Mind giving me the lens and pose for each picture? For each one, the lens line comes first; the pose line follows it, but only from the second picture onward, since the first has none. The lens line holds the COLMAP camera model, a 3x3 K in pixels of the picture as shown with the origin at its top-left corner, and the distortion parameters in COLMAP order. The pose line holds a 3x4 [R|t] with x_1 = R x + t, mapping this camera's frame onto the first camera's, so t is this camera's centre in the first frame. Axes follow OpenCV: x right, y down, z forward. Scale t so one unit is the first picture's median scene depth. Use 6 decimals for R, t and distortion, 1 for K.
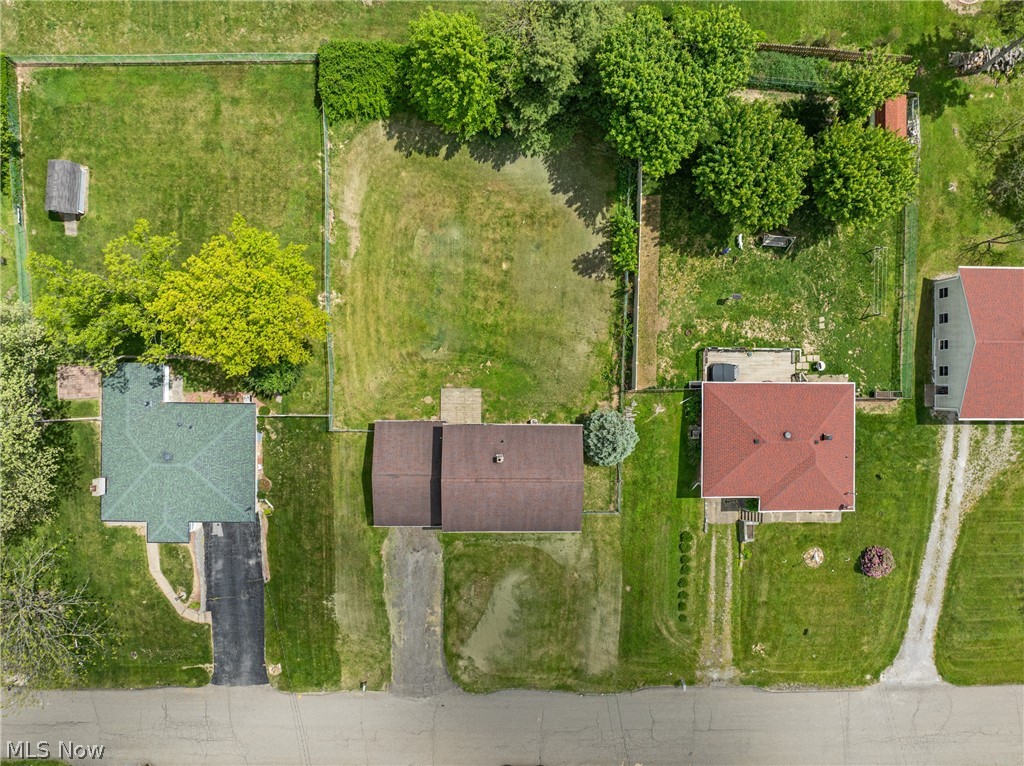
lens RADIAL K [[727.5, 0, 512.5], [0, 727.5, 381.2], [0, 0, 1]] dist [-0.045194, 0.004755]
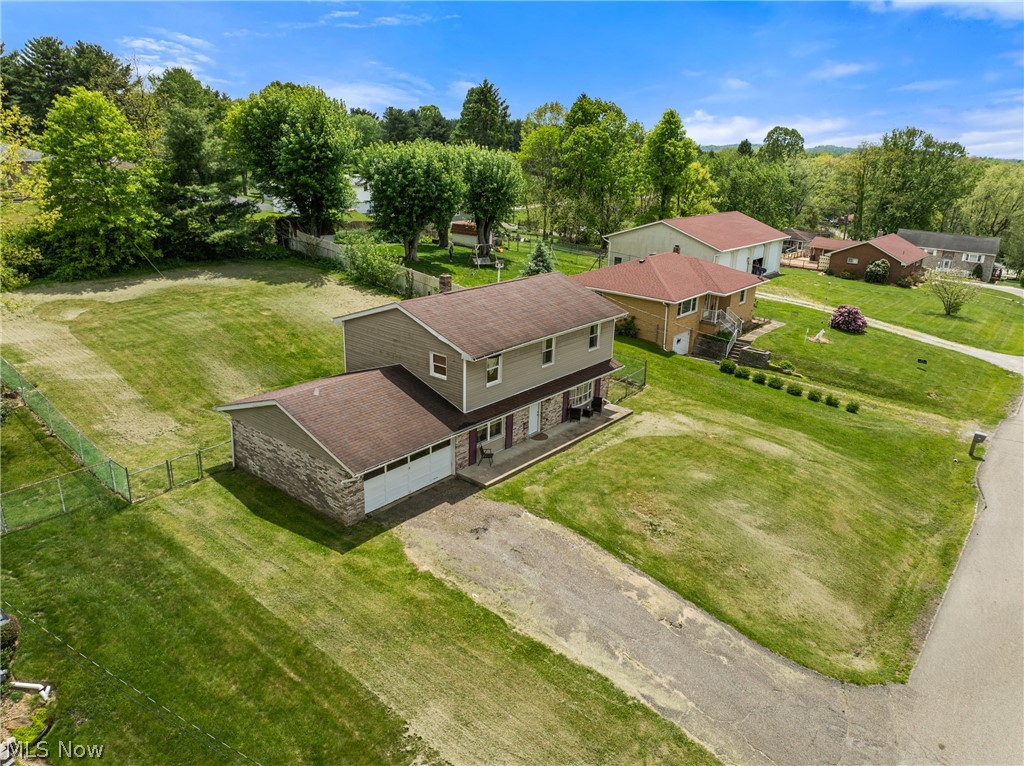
lens RADIAL K [[727.5, 0, 508.3], [0, 727.5, 385.7], [0, 0, 1]] dist [-0.045194, 0.004755]
pose [[0.633532, -0.251603, 0.731665, -0.390955], [0.773397, 0.233118, -0.589503, 0.456654], [-0.022243, 0.939336, 0.342276, 0.776111]]
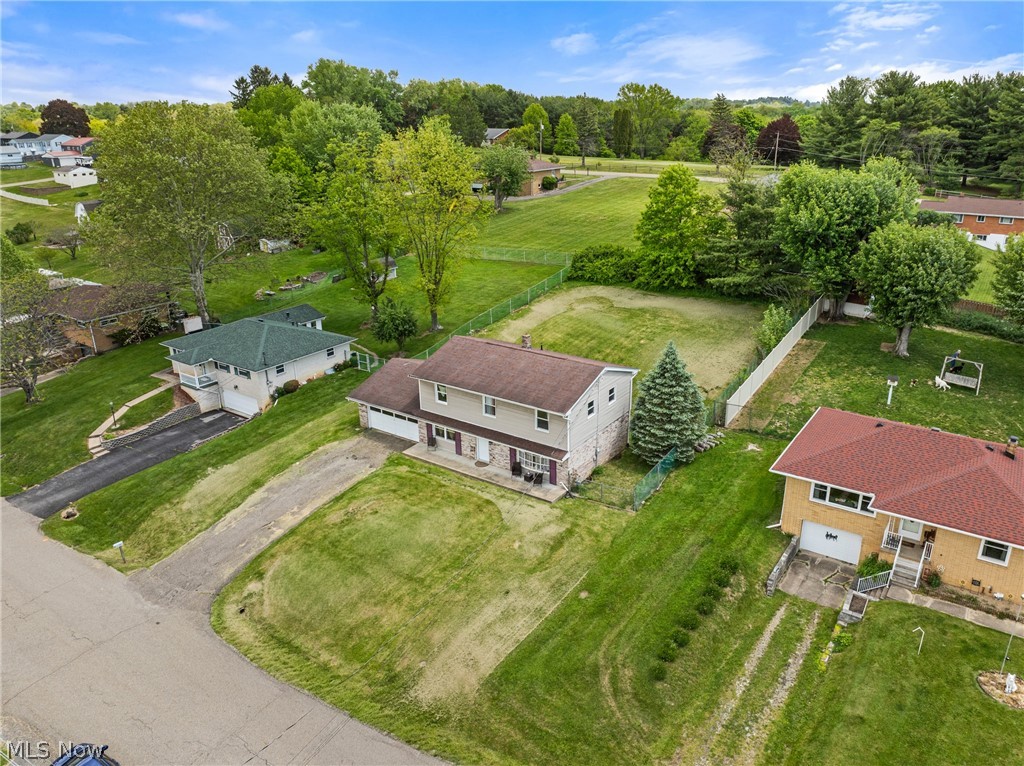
lens RADIAL K [[727.5, 0, 539.4], [0, 727.5, 377.9], [0, 0, 1]] dist [-0.045194, 0.004755]
pose [[0.831853, 0.167690, -0.529056, 0.377586], [-0.554187, 0.302435, -0.775507, 0.652290], [0.029960, 0.938303, 0.344513, 0.676863]]
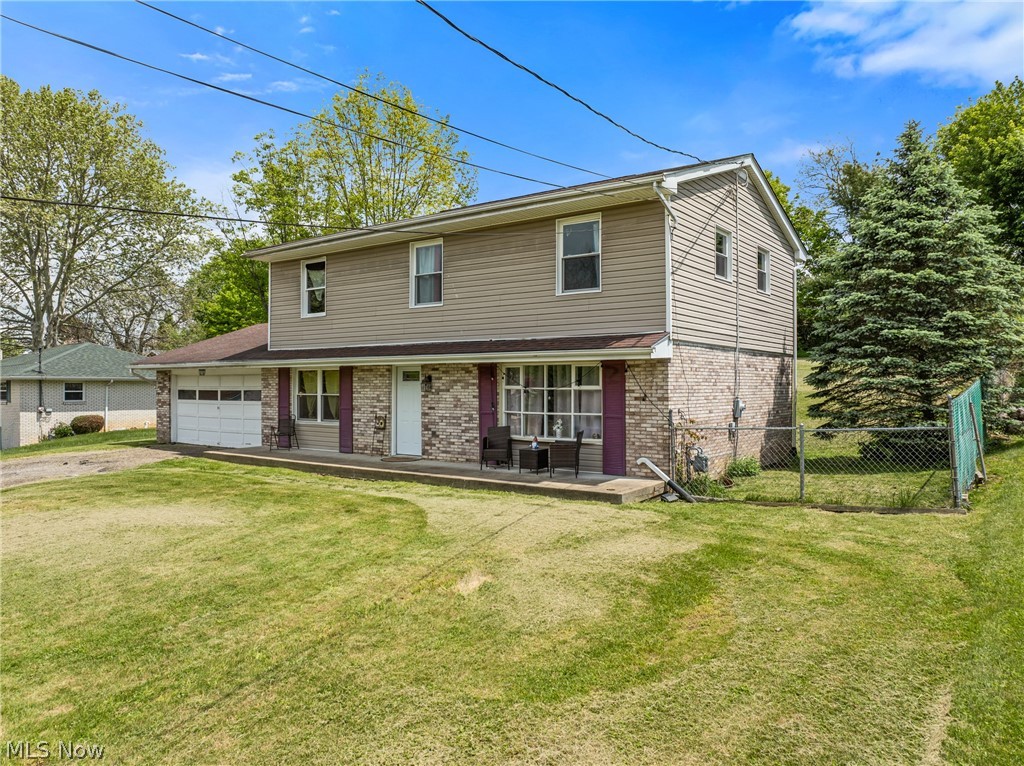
lens RADIAL K [[727.5, 0, 512.9], [0, 727.5, 380.5], [0, 0, 1]] dist [-0.045194, 0.004755]
pose [[0.805971, -0.023663, -0.591482, 0.158065], [-0.591448, 0.009176, -0.806291, 0.350041], [0.024507, 0.999678, -0.006600, 0.960750]]
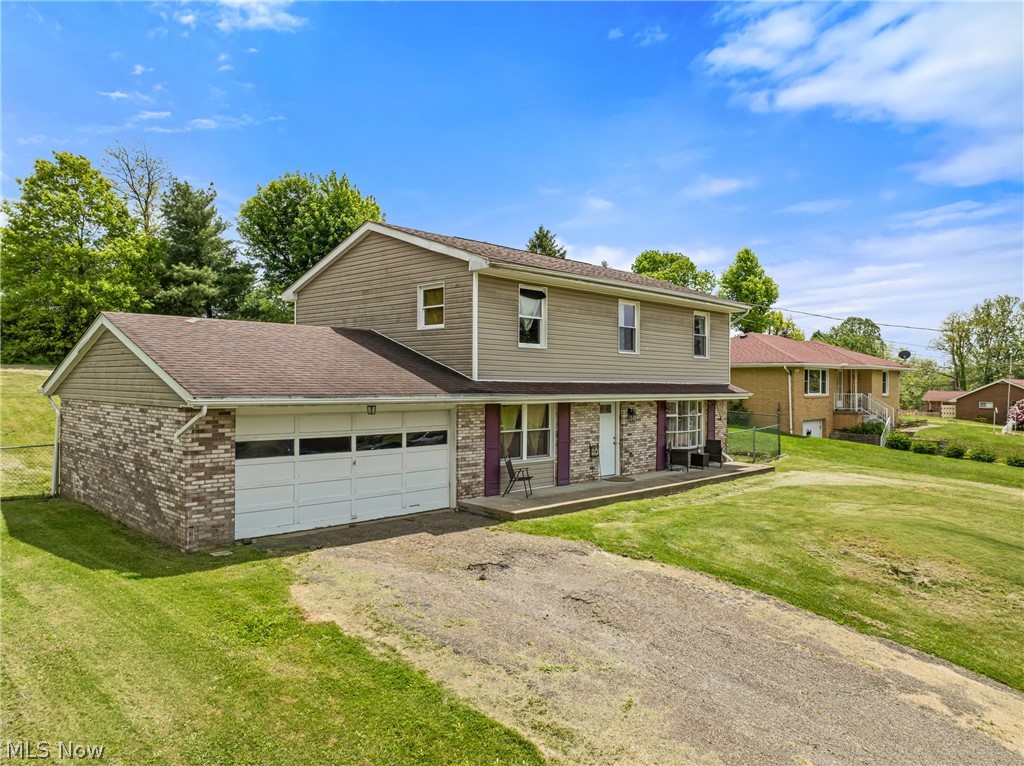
lens RADIAL K [[727.5, 0, 510.9], [0, 727.5, 384.6], [0, 0, 1]] dist [-0.045194, 0.004755]
pose [[0.694684, -0.015917, 0.719139, -0.246048], [0.719315, 0.015338, -0.694514, 0.347358], [0.000025, 0.999756, 0.022105, 0.940766]]
